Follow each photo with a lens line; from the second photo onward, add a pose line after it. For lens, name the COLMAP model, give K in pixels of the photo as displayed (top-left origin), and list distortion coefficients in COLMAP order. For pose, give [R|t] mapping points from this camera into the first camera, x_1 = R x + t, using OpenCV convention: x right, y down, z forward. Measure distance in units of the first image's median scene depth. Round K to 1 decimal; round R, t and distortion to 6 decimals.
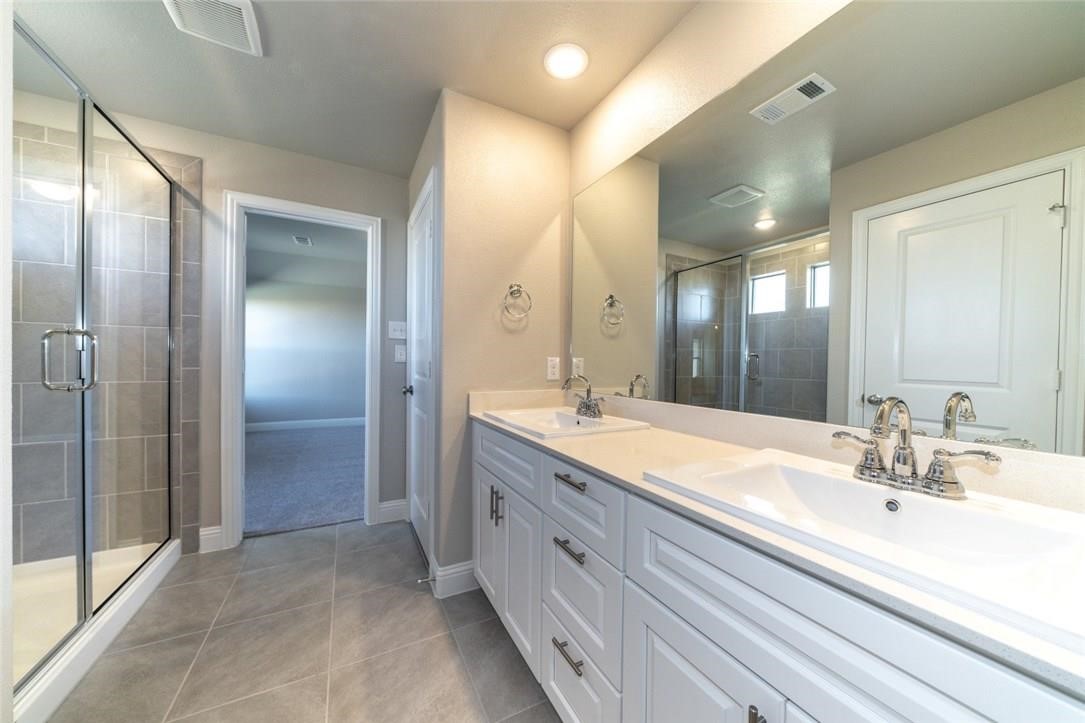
lens RADIAL K [[366.3, 0, 535.1], [0, 366.3, 365.2], [0, 0, 1]] dist [-0.006471, 0.000165]
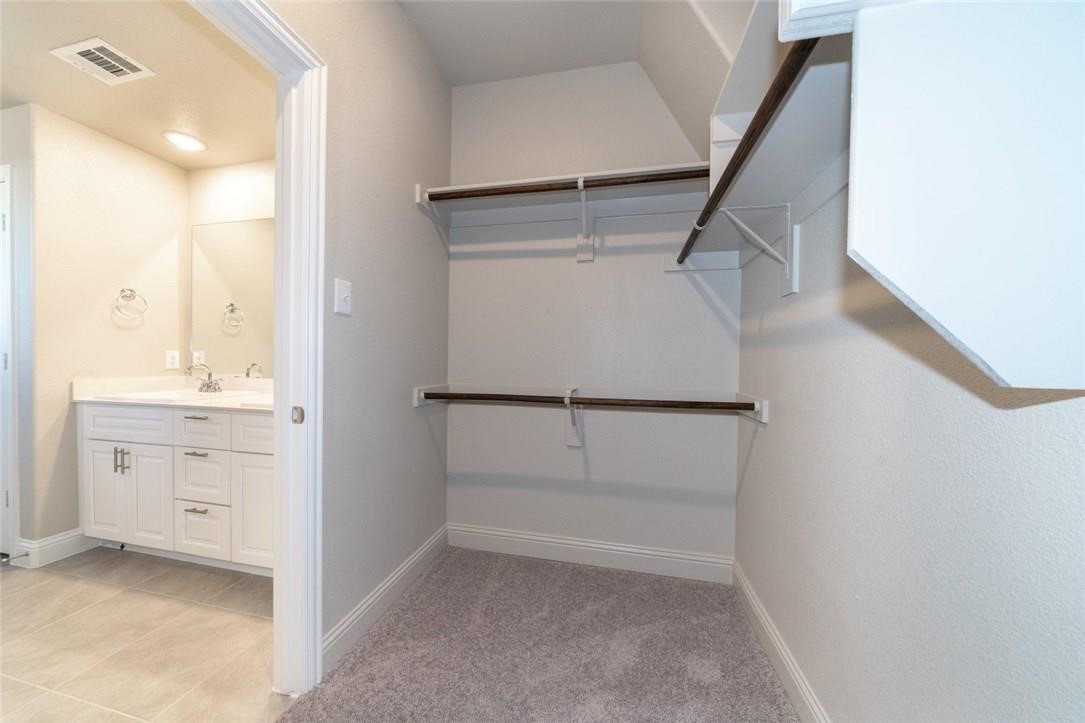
lens RADIAL K [[366.3, 0, 535.1], [0, 366.3, 365.2], [0, 0, 1]] dist [-0.006471, 0.000165]
pose [[0.644691, -0.014513, 0.764306, -0.119982], [-0.000688, 0.999808, 0.019565, 0.003385], [-0.764443, -0.013139, 0.644557, -0.876627]]
